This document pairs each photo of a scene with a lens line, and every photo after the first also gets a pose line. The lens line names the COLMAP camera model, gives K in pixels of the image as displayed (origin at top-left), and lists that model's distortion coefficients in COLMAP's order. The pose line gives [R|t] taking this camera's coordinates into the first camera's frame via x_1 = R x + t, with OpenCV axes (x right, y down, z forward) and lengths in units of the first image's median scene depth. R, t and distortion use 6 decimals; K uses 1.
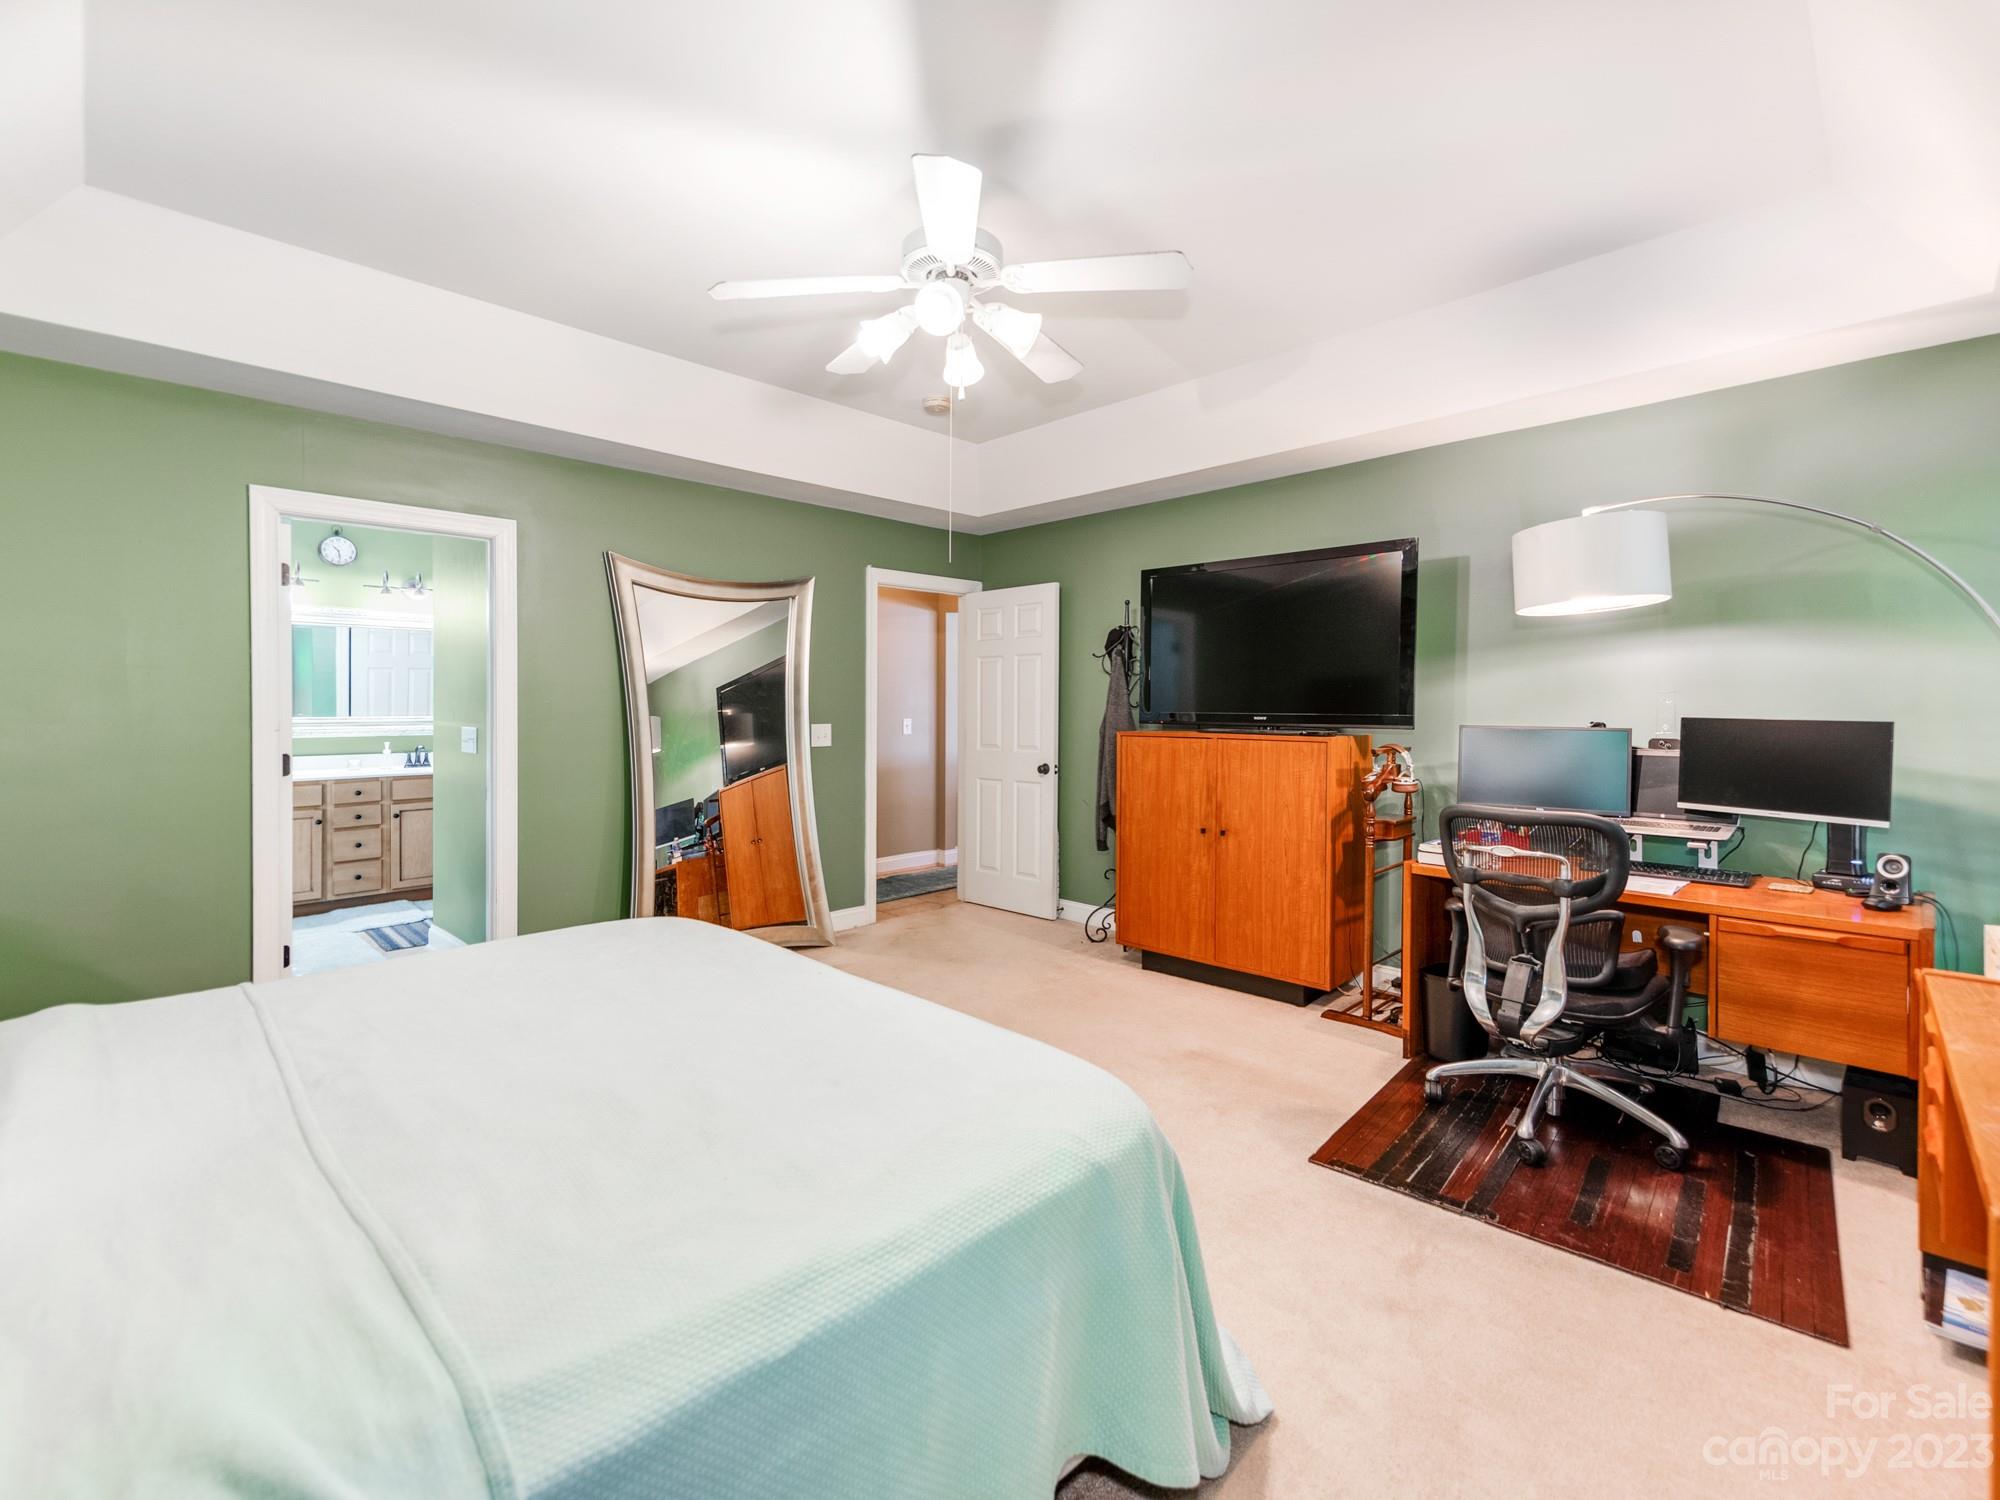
lens RADIAL K [[885.5, 0, 997.3], [0, 885.5, 720.1], [0, 0, 1]] dist [0.019006, -0.000666]
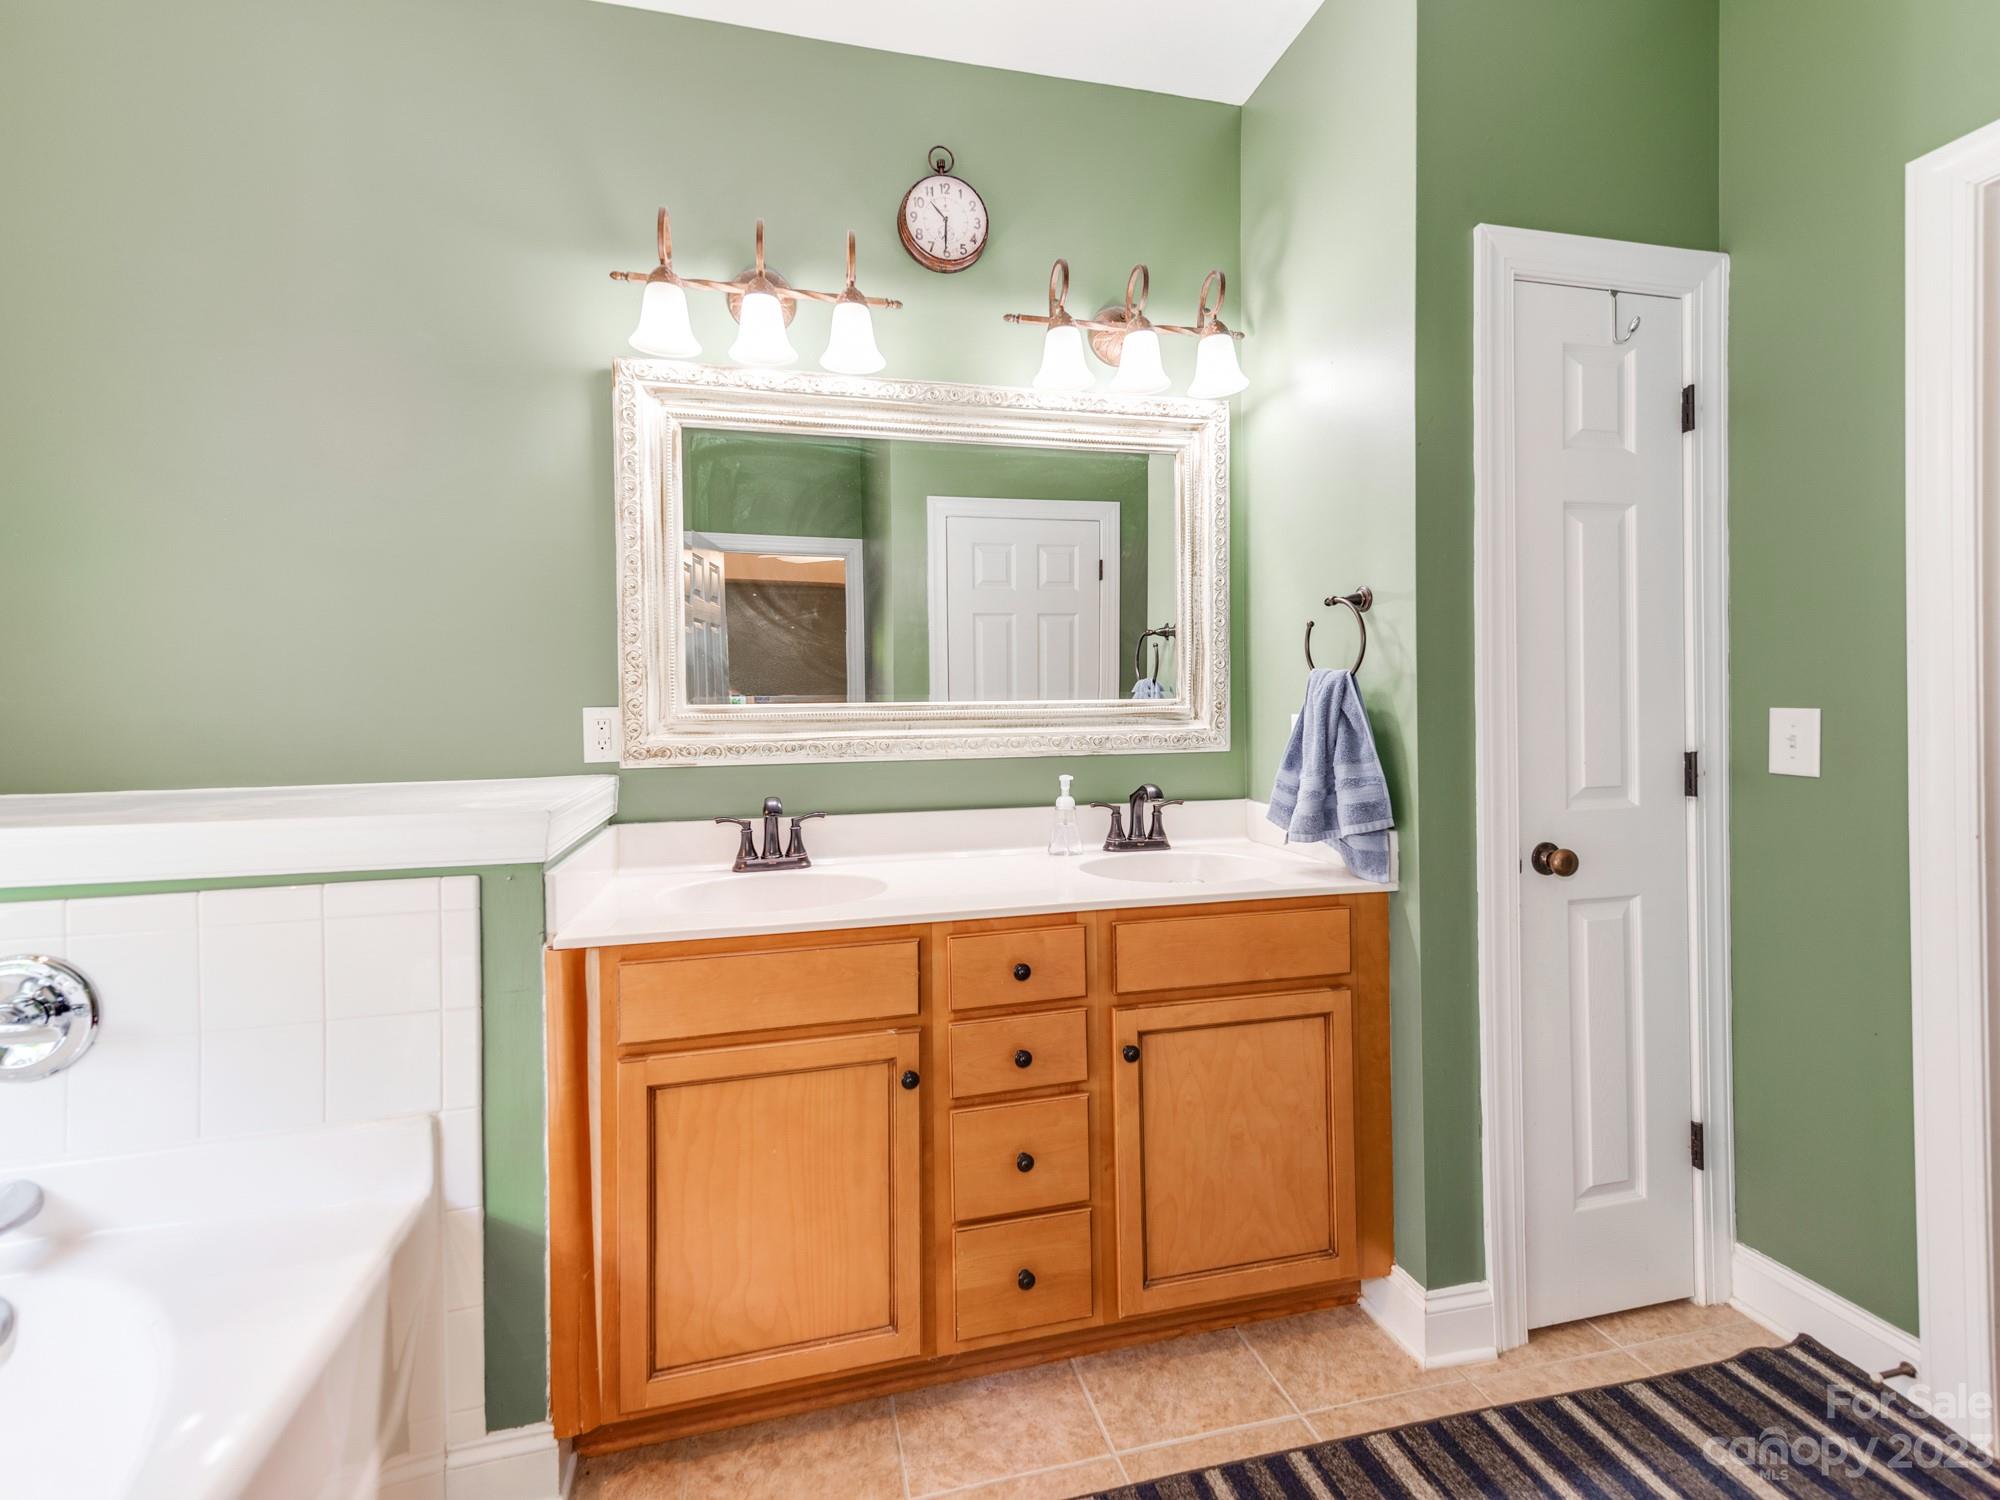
lens RADIAL K [[885.5, 0, 997.3], [0, 885.5, 720.1], [0, 0, 1]] dist [0.019006, -0.000666]
pose [[0.856268, -0.002440, -0.516527, -0.568974], [0.010031, 0.999879, 0.011906, -0.000165], [0.516435, -0.015376, 0.856188, 0.748633]]
